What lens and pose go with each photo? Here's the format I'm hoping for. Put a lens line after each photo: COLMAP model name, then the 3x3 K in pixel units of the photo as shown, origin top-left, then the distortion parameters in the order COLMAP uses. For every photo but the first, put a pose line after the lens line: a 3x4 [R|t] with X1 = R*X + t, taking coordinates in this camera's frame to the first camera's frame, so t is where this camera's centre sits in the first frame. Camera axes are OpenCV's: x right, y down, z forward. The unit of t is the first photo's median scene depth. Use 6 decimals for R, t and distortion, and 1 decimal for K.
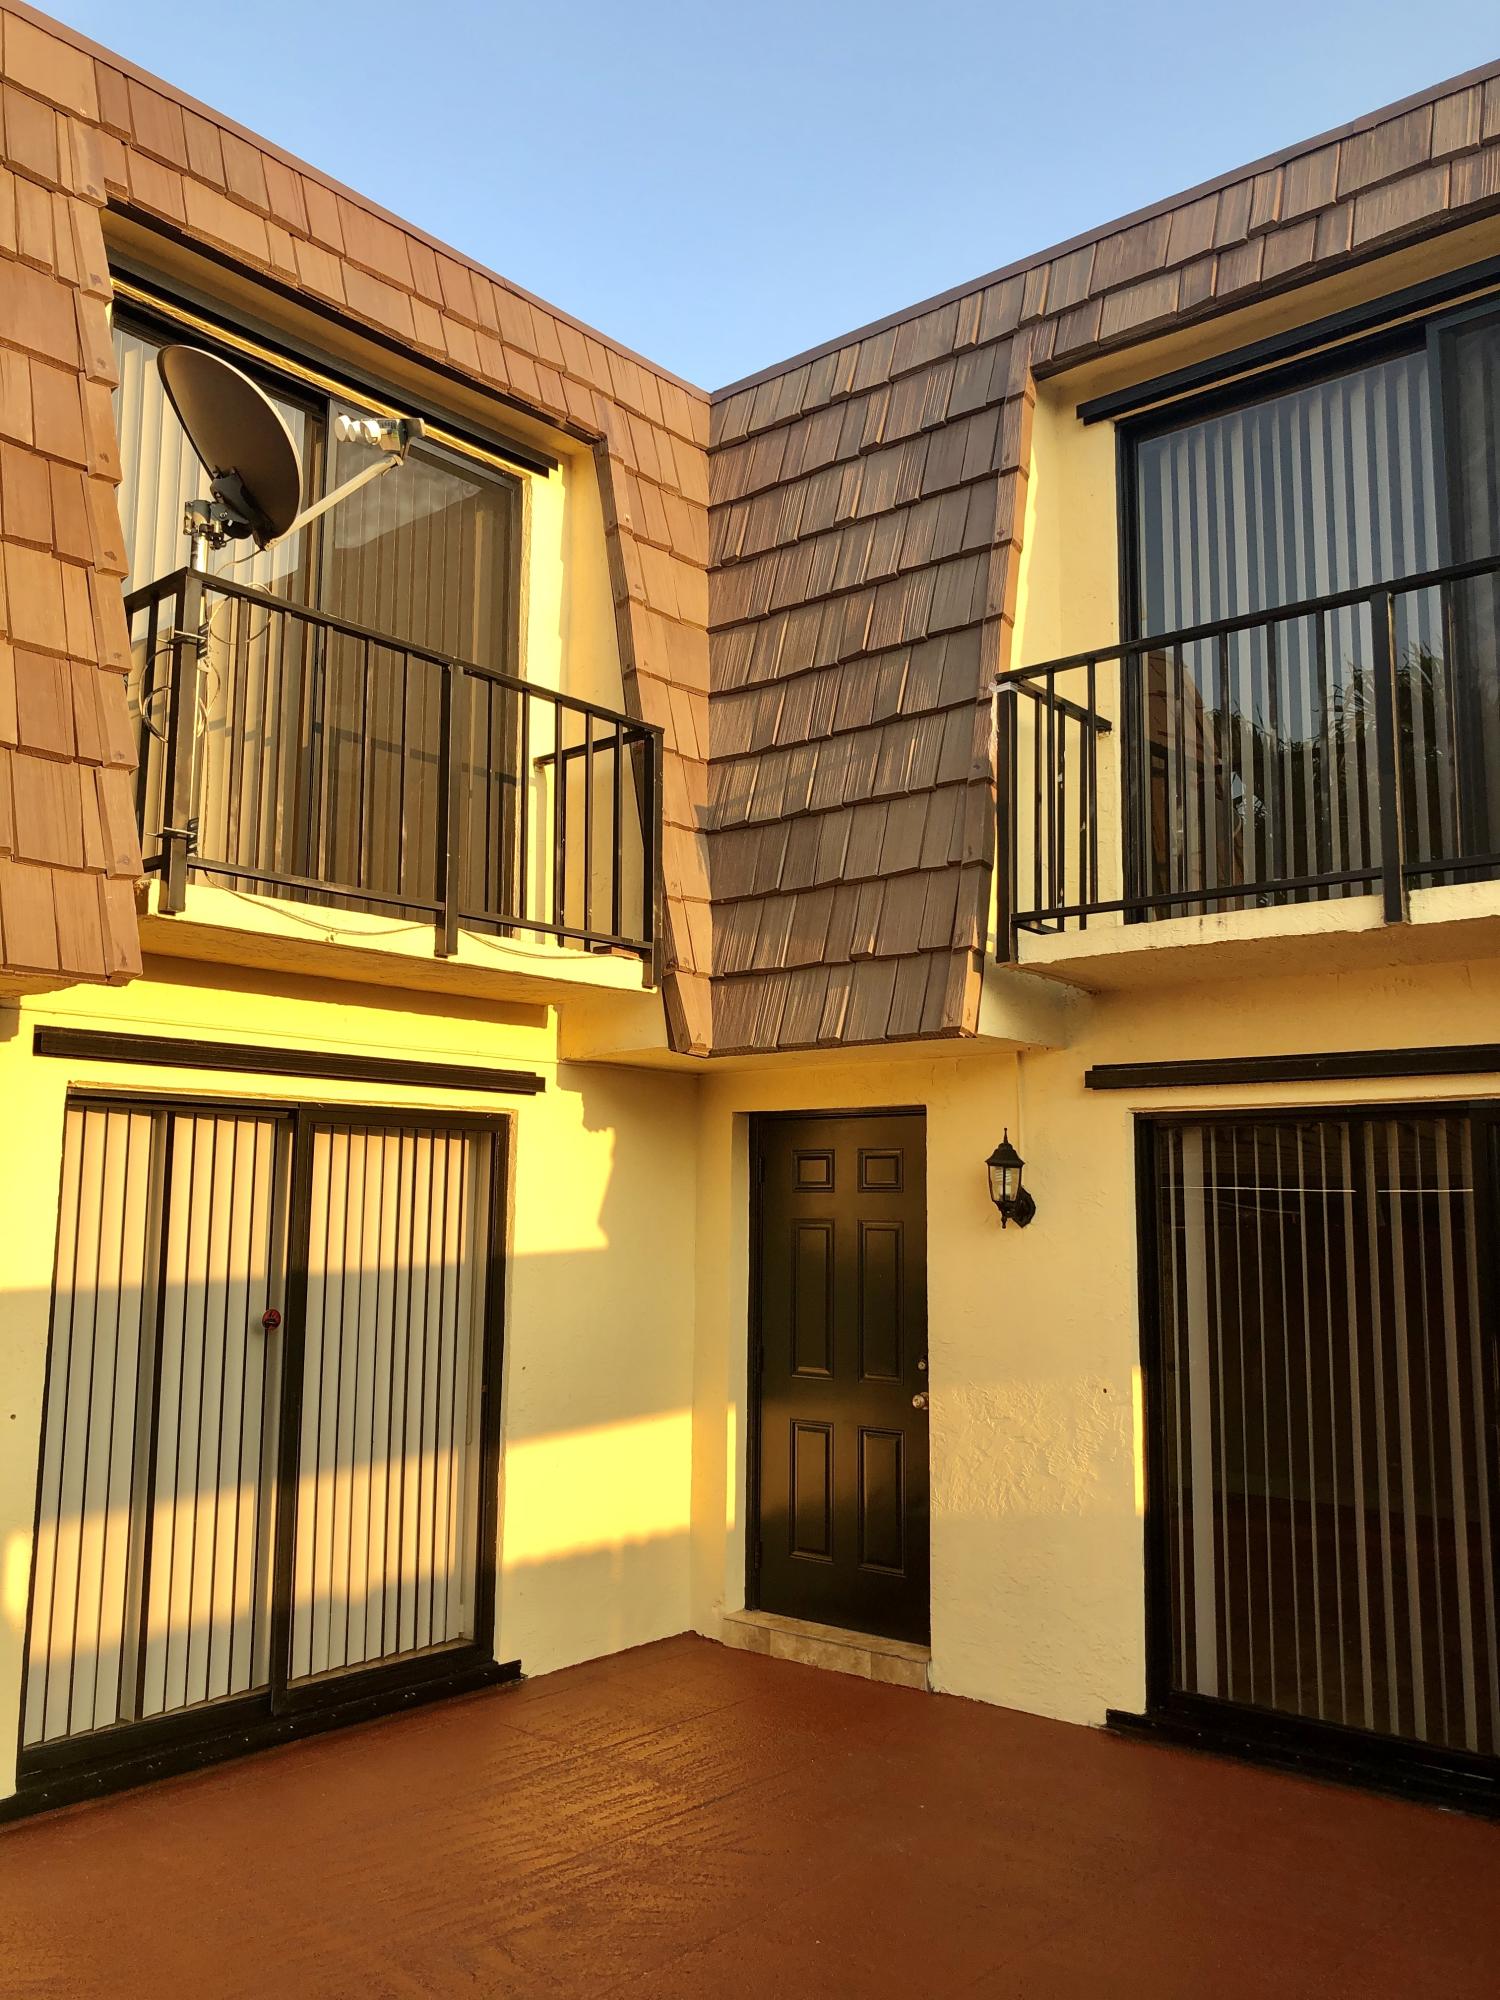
lens RADIAL K [[1642.3, 0, 762.0], [0, 1642.3, 984.4], [0, 0, 1]] dist [0.038094, -0.041604]
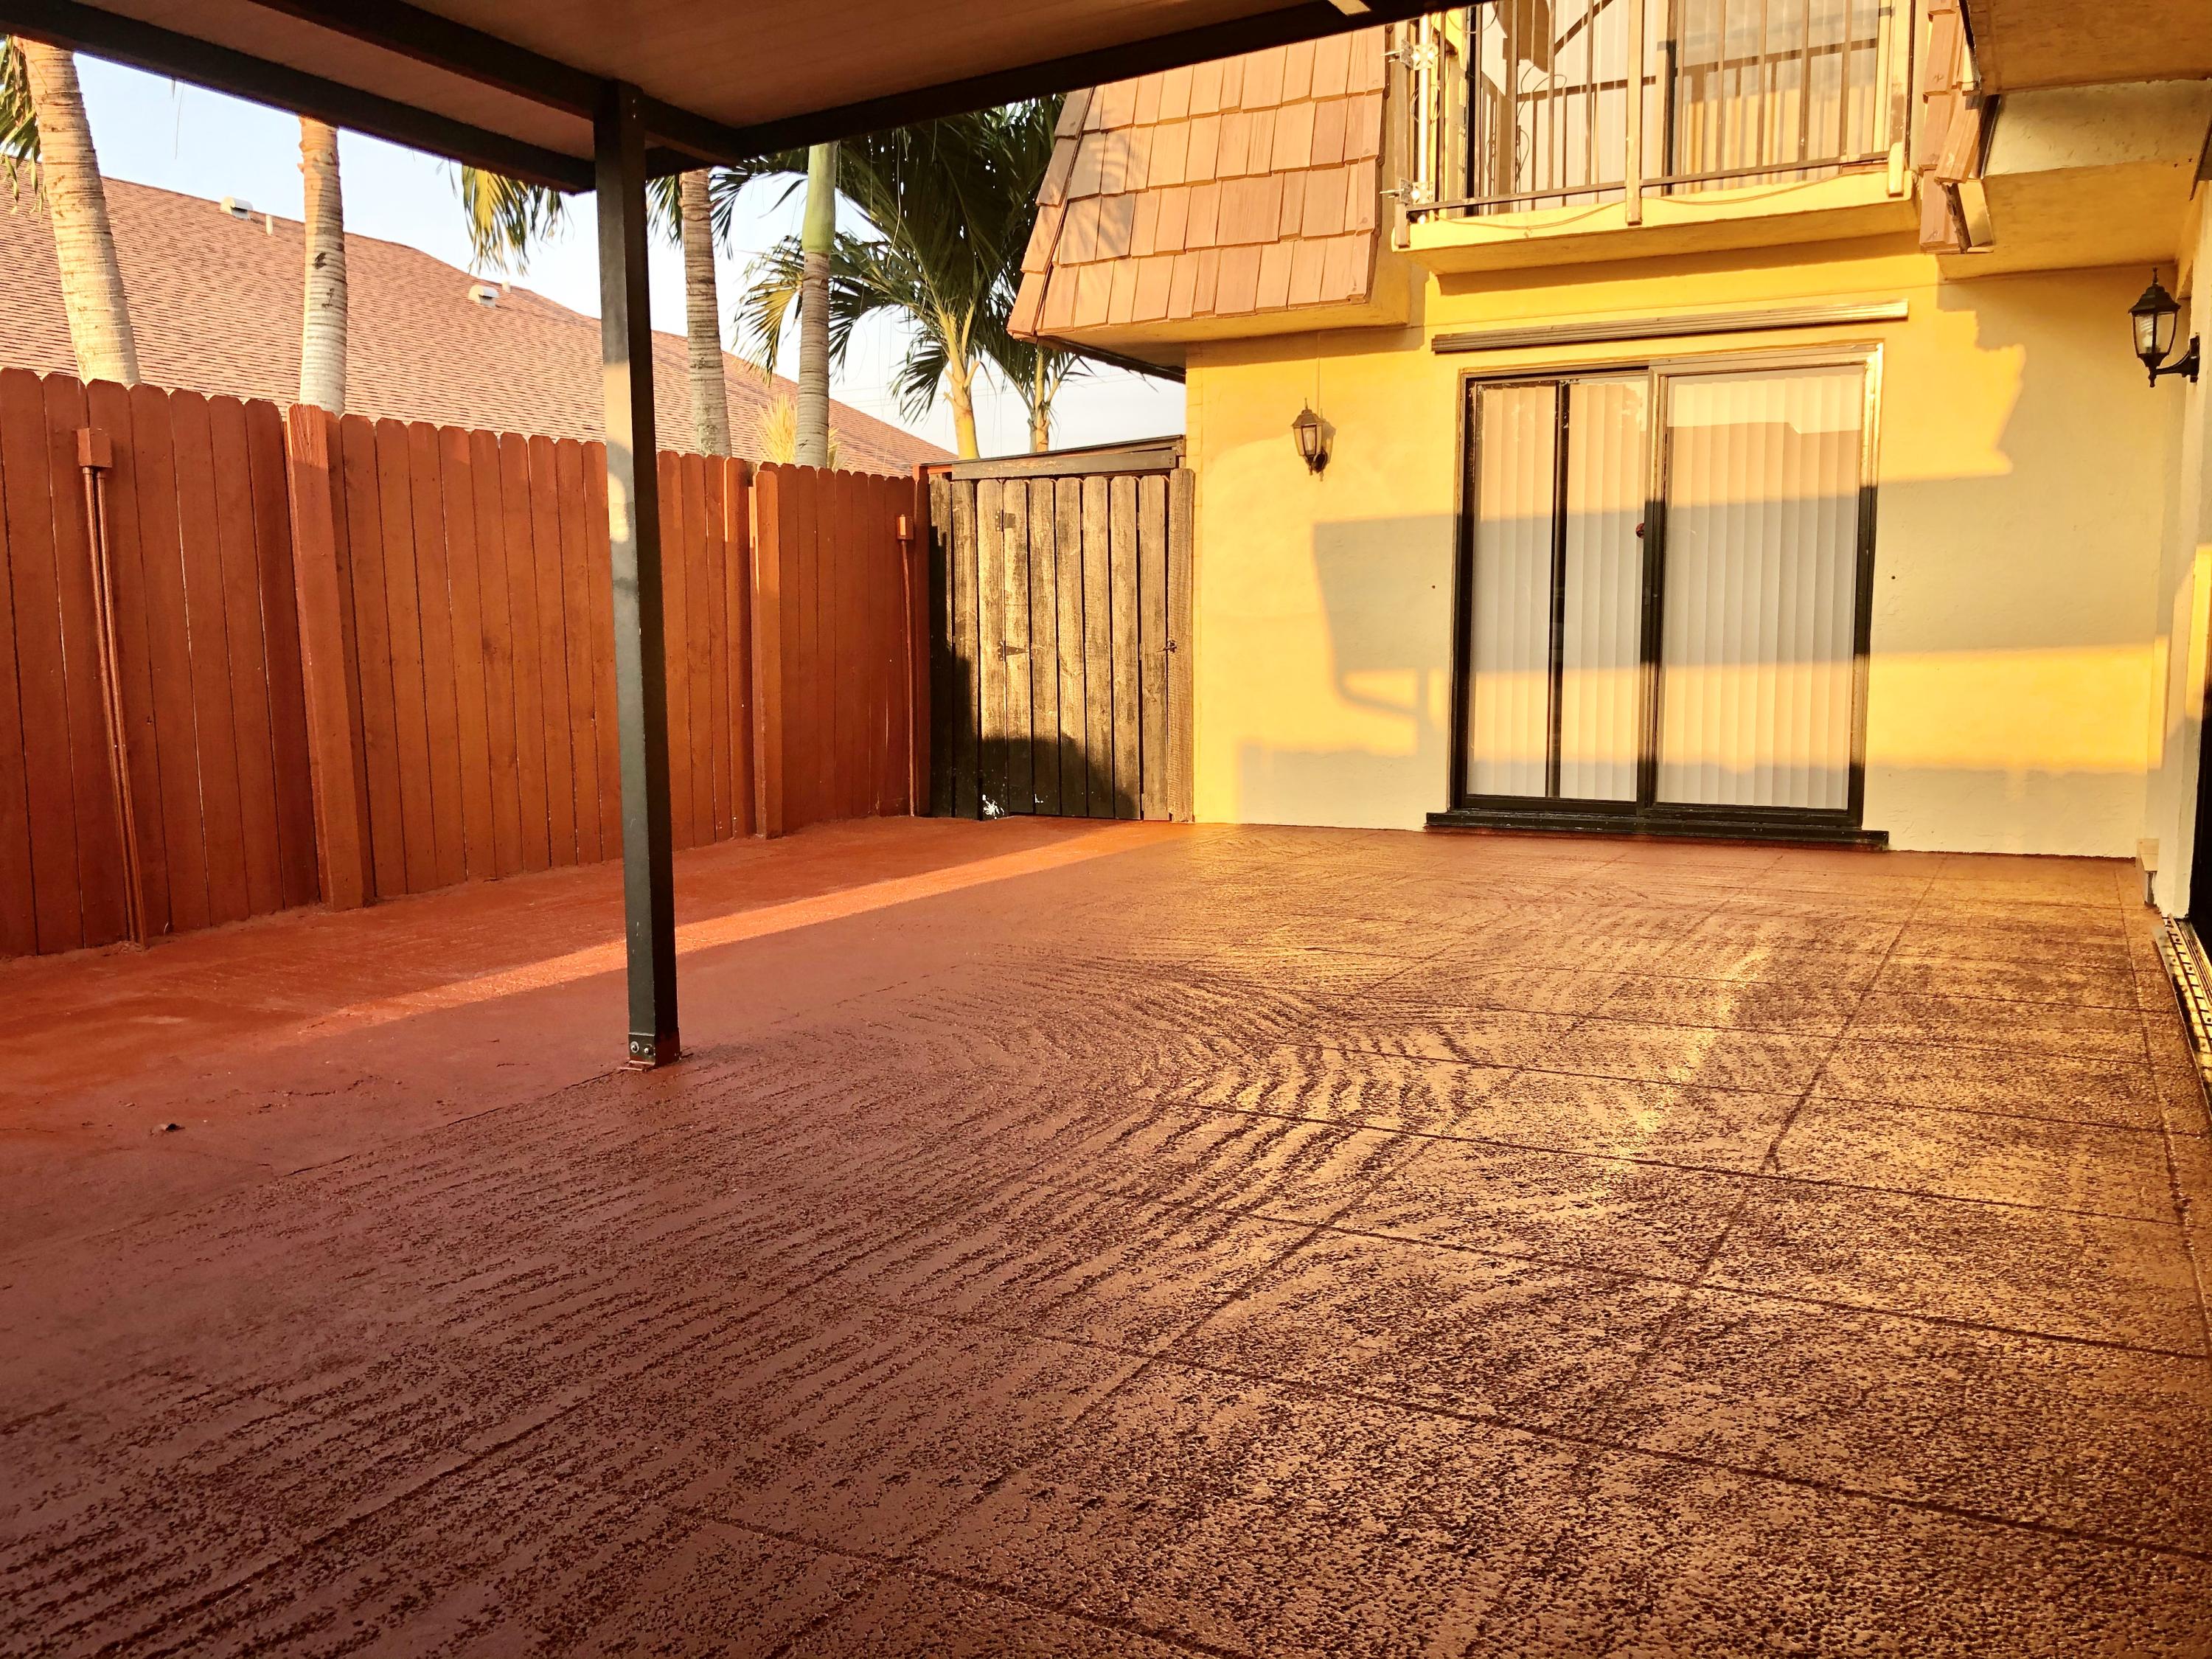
lens RADIAL K [[1816.4, 0, 1058.2], [0, 1816.4, 810.8], [0, 0, 1]] dist [0.038094, -0.041604]
pose [[0.215597, 0.089276, -0.972393, 0.983270], [0.141728, 0.982406, 0.121619, 0.169512], [0.966142, -0.164036, 0.199151, 0.215760]]
